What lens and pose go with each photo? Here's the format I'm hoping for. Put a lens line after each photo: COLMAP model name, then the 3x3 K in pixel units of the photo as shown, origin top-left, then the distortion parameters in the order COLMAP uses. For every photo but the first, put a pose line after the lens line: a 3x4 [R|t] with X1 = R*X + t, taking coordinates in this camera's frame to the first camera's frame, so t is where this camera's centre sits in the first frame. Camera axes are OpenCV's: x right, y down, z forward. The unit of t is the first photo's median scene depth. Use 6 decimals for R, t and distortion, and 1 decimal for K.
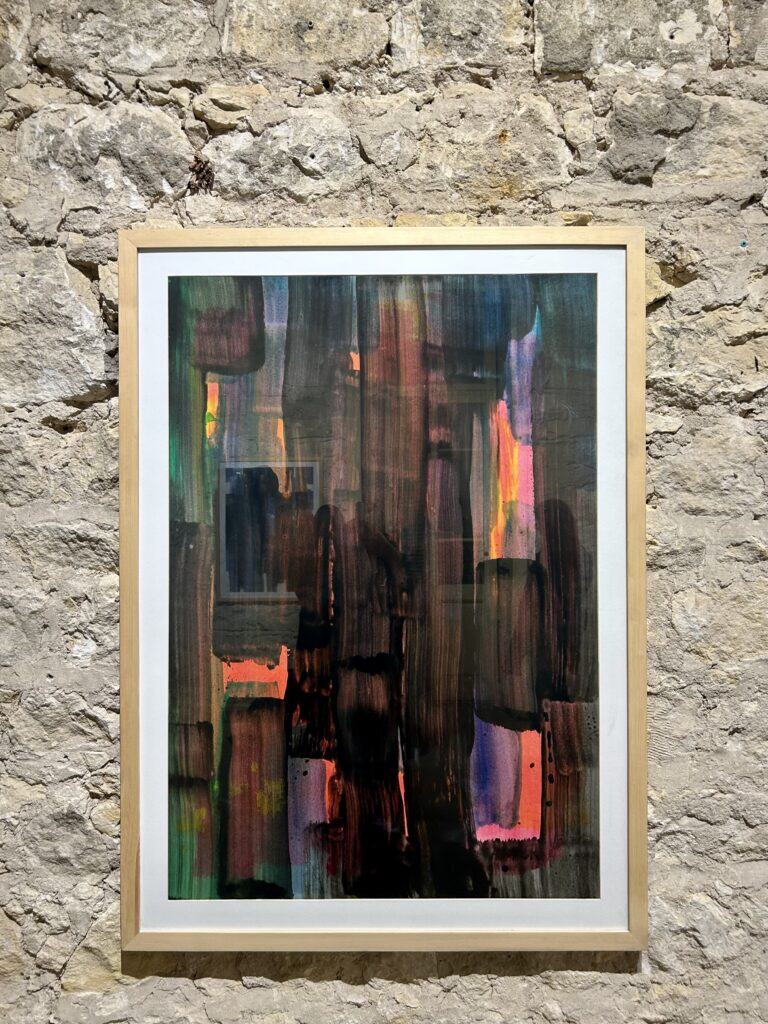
lens RADIAL K [[783.8, 0, 385.7], [0, 783.8, 551.7], [0, 0, 1]] dist [0.005451, 0.009892]
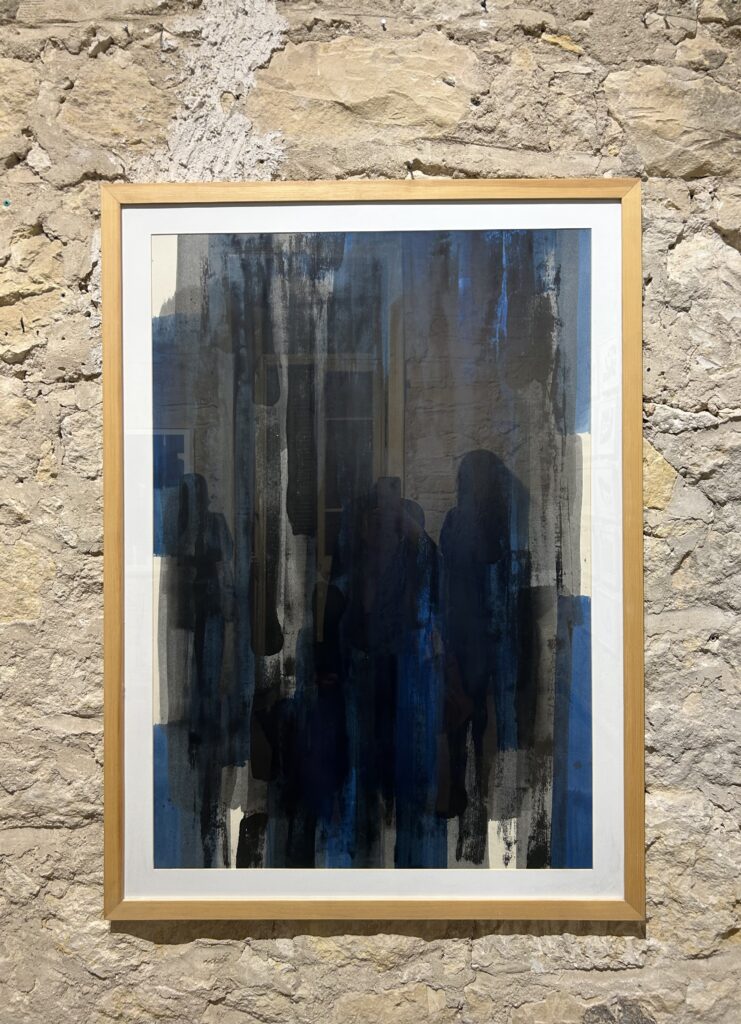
lens RADIAL K [[797.6, 0, 370.5], [0, 797.6, 512.0], [0, 0, 1]] dist [0.026344, -0.017382]
pose [[0.999975, -0.001207, -0.006973, 0.918158], [0.001202, 0.999999, -0.000821, -0.002080], [0.006974, 0.000813, 0.999975, -0.005998]]
